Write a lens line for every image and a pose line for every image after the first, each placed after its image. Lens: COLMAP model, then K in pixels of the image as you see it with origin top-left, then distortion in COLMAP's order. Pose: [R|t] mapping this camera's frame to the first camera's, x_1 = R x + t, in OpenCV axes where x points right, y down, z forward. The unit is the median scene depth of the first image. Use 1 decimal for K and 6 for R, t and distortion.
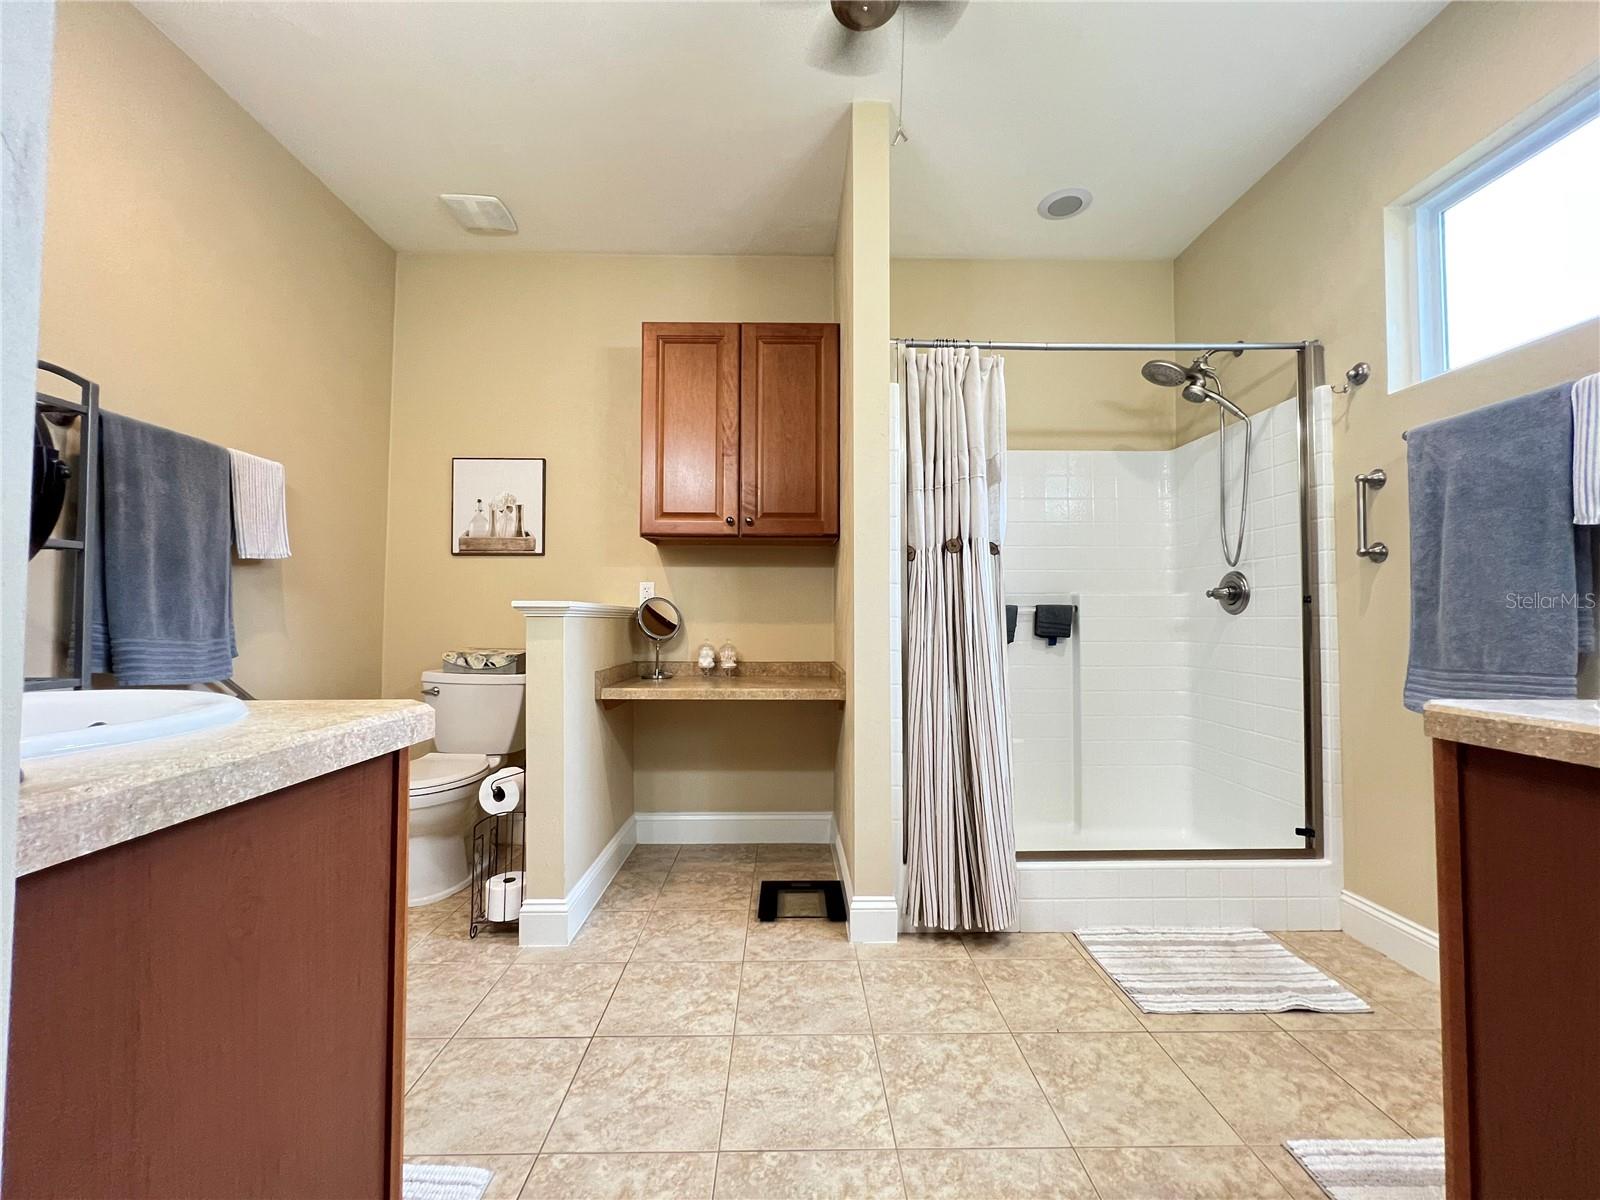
lens RADIAL K [[655.4, 0, 807.3], [0, 655.4, 600.2], [0, 0, 1]] dist [0.003165, 0.000572]
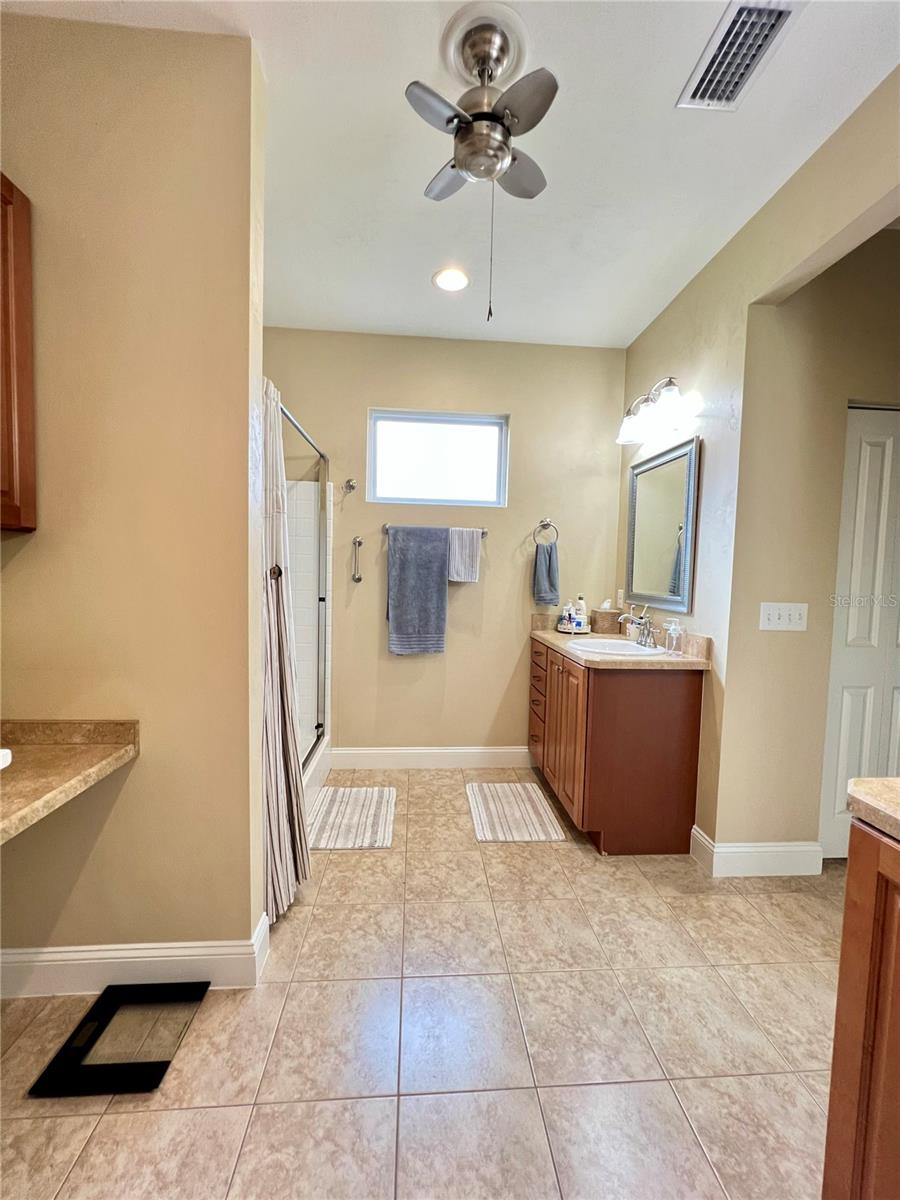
lens RADIAL K [[481.9, 0, 453.8], [0, 481.9, 598.9], [0, 0, 1]] dist [0.000132, 0.000947]
pose [[-0.065667, -0.056552, 0.996238, -0.714657], [-0.060857, 0.996761, 0.052571, -0.116374], [-0.995984, -0.057176, -0.068896, 0.897244]]
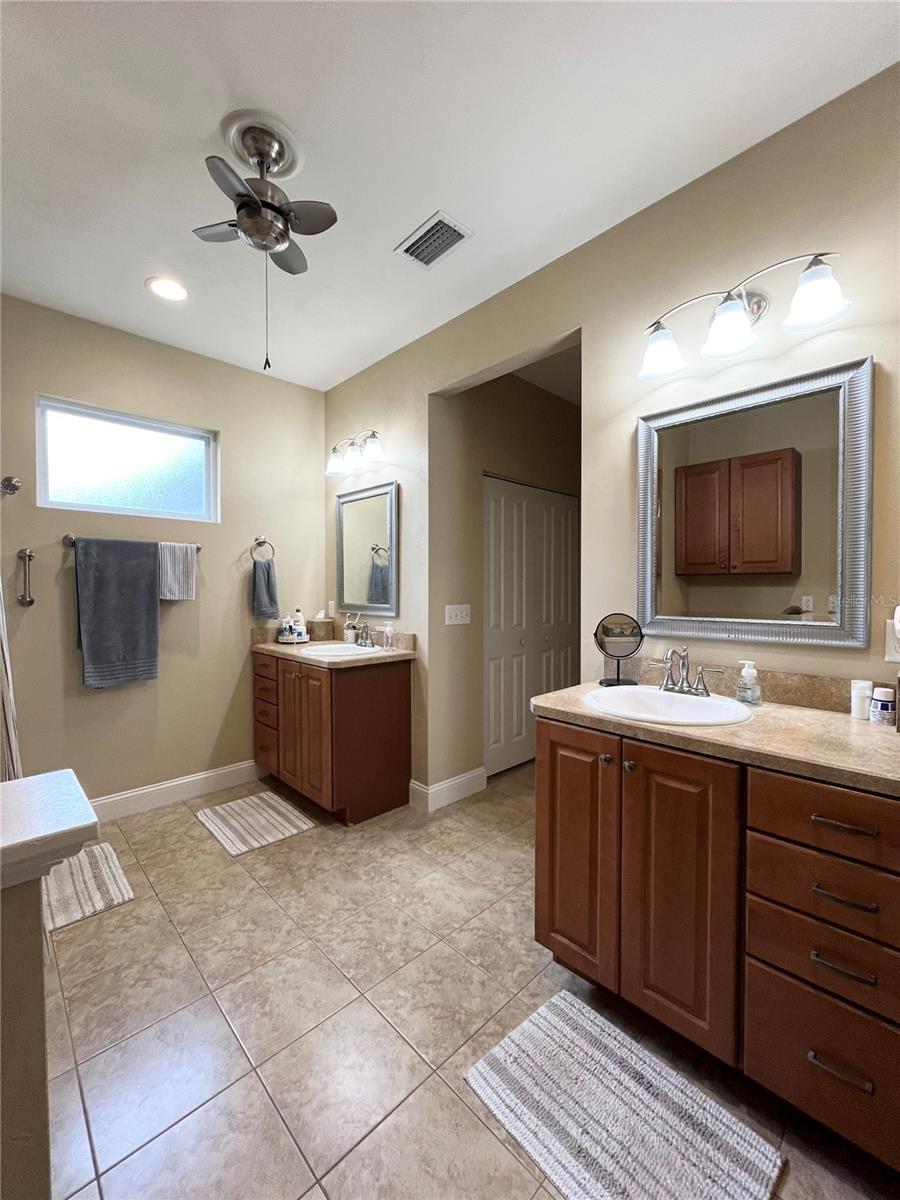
lens RADIAL K [[481.9, 0, 454.9], [0, 481.9, 598.7], [0, 0, 1]] dist [0.000132, 0.000947]
pose [[-0.687732, -0.012962, 0.725849, -0.811856], [-0.023416, 0.999716, -0.004334, -0.108447], [-0.725587, -0.019977, -0.687841, 1.177821]]
